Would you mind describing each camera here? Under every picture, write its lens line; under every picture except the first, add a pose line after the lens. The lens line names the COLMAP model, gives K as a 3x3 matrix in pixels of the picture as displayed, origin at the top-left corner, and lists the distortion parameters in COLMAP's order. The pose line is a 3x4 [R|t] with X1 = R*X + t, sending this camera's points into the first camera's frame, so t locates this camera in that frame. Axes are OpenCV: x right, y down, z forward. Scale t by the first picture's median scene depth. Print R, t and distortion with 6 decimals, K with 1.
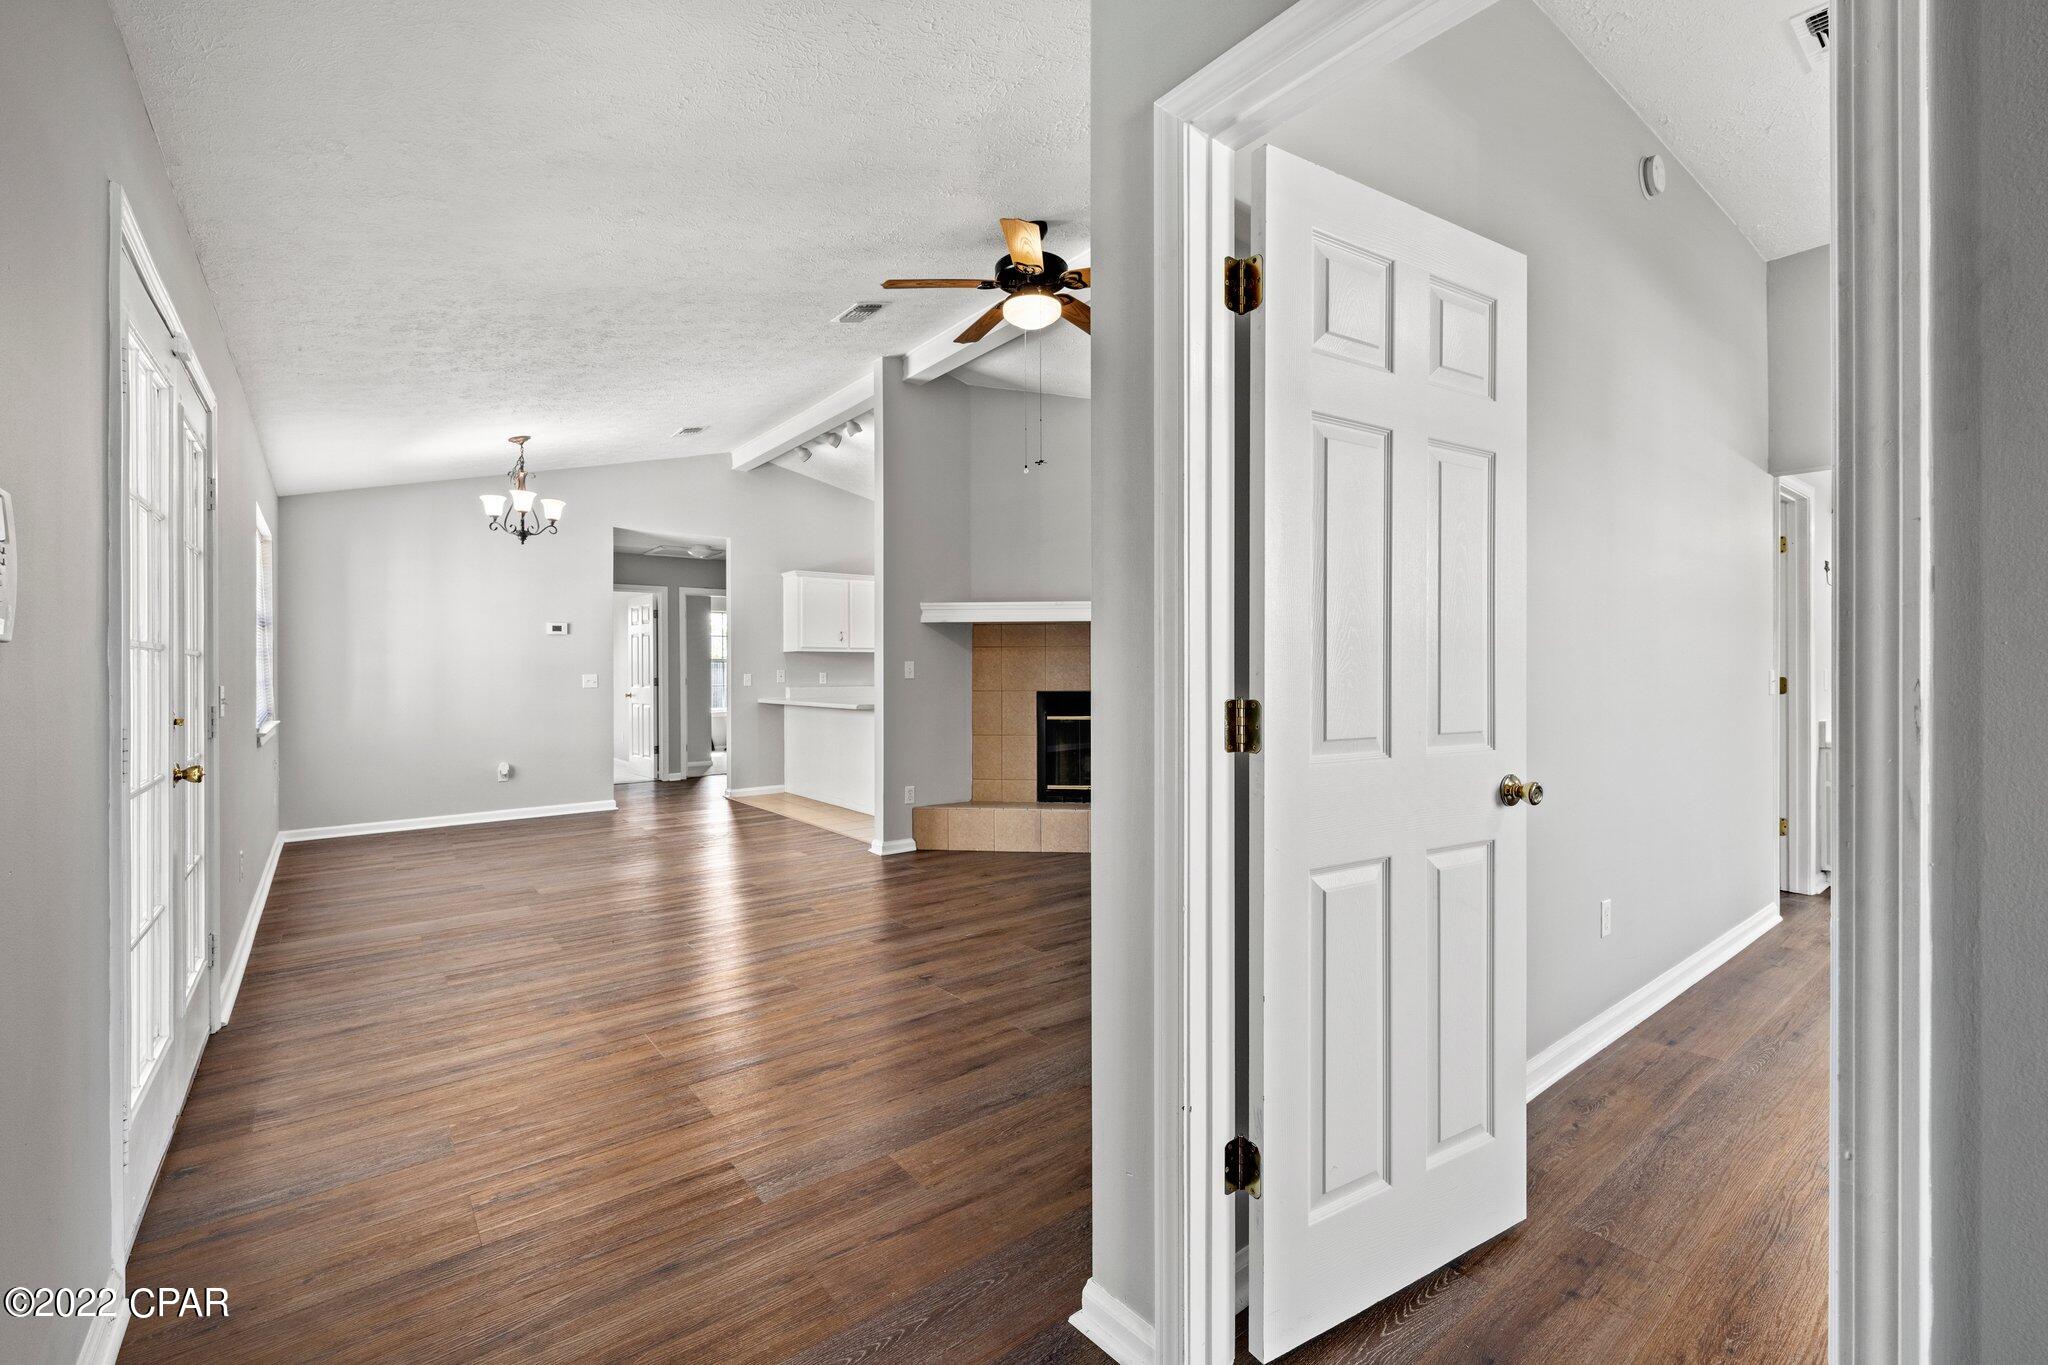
lens RADIAL K [[865.2, 0, 1028.2], [0, 865.2, 673.6], [0, 0, 1]] dist [-0.000051, -0.000165]
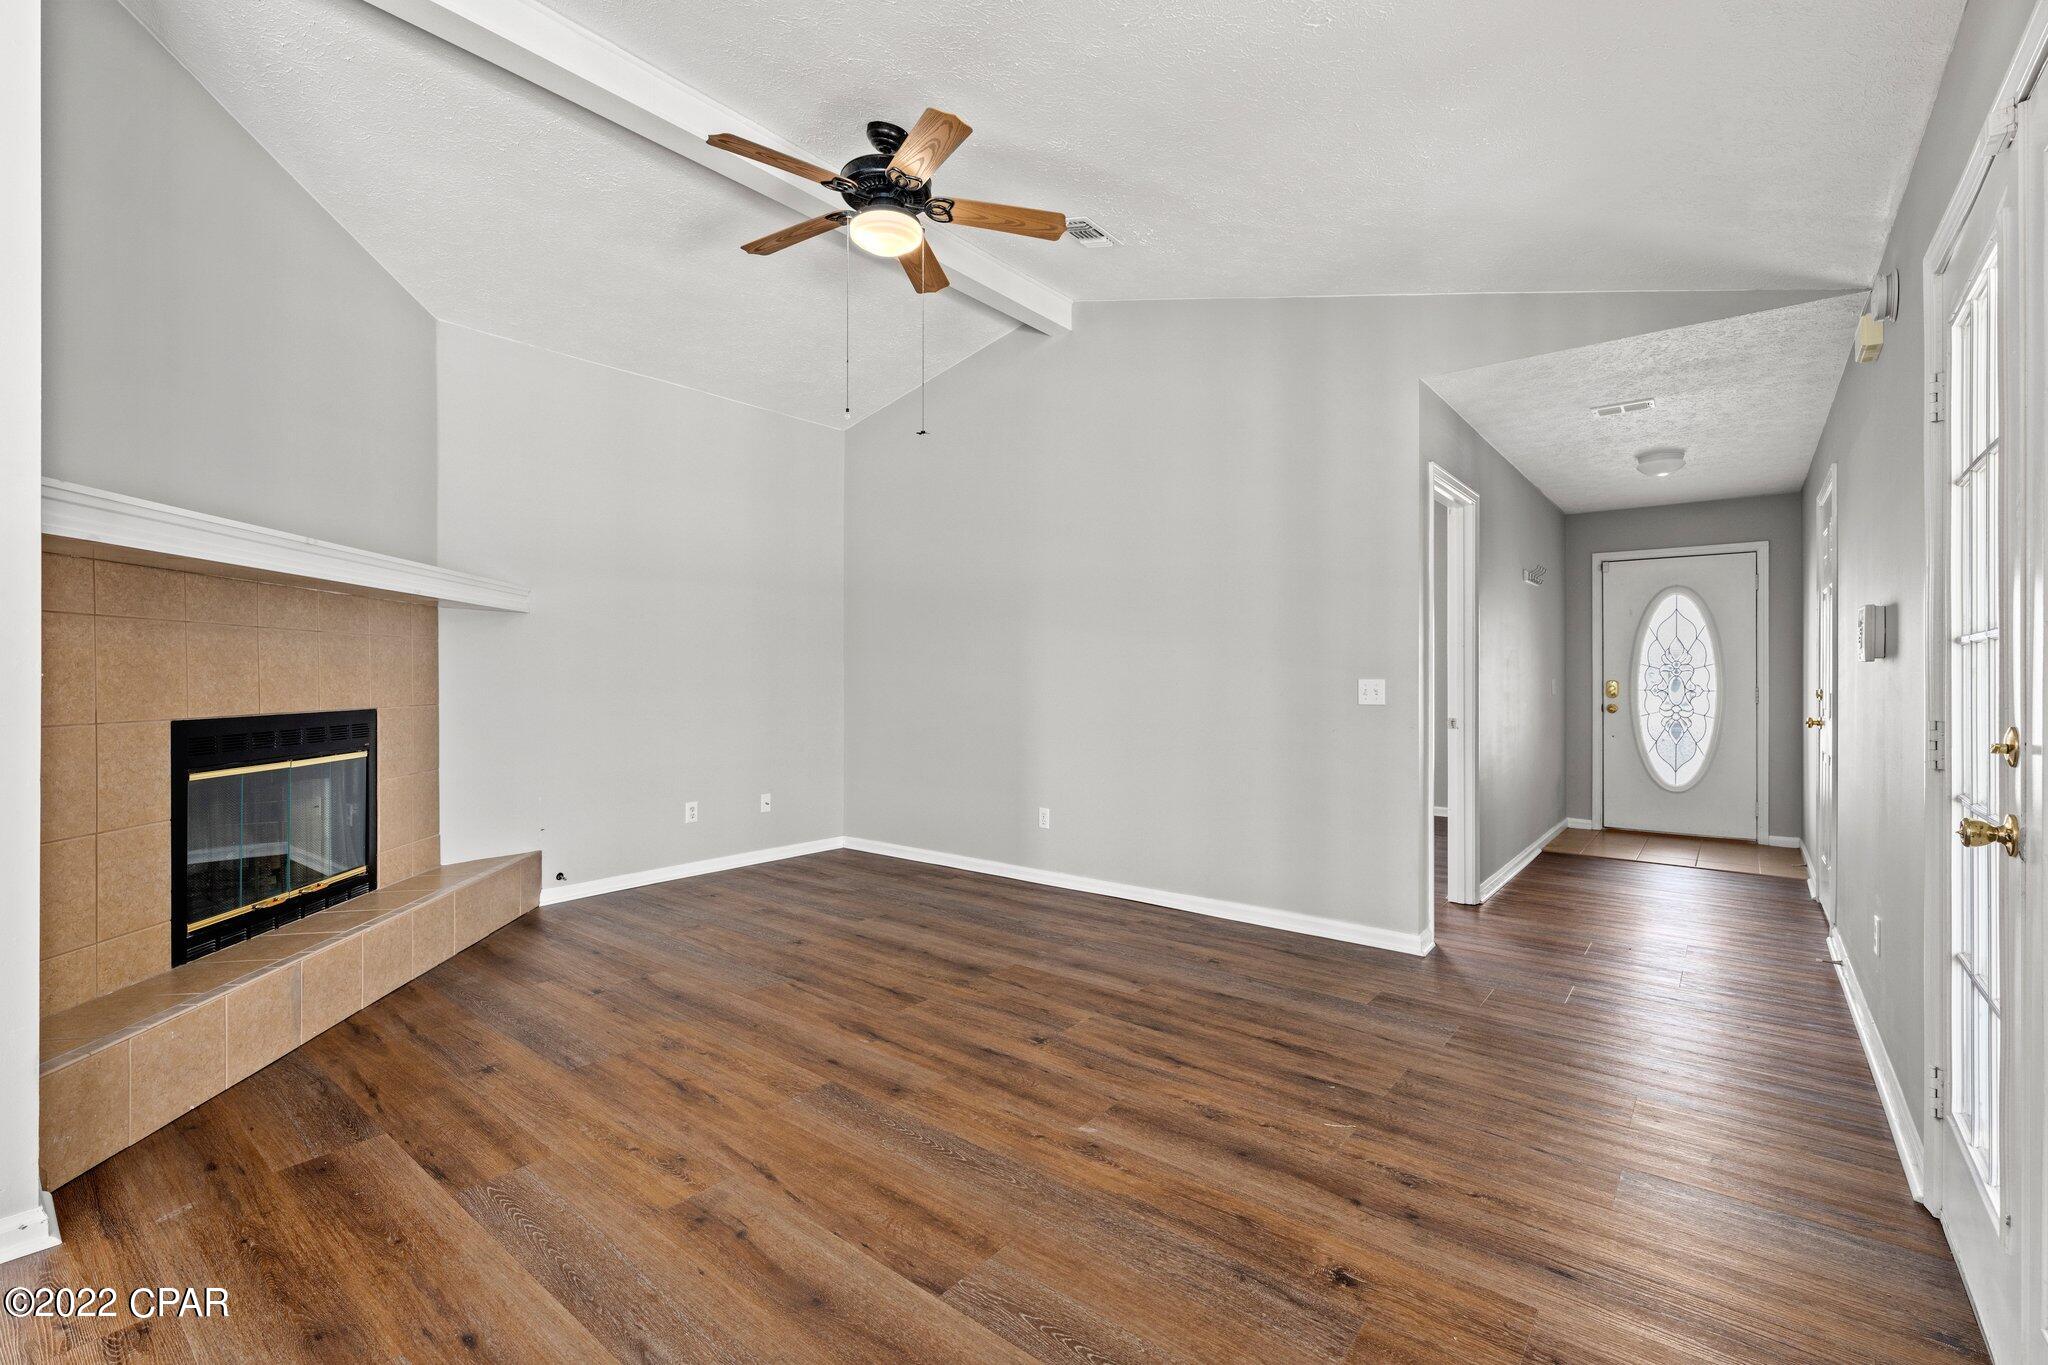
lens RADIAL K [[893.5, 0, 1027.4], [0, 893.5, 677.3], [0, 0, 1]] dist [0.004286, -0.000032]
pose [[-0.225066, 0.002887, 0.974339, -0.547202], [0.002394, 0.999994, -0.002410, 0.000575], [-0.974341, 0.001791, -0.225072, 0.685210]]
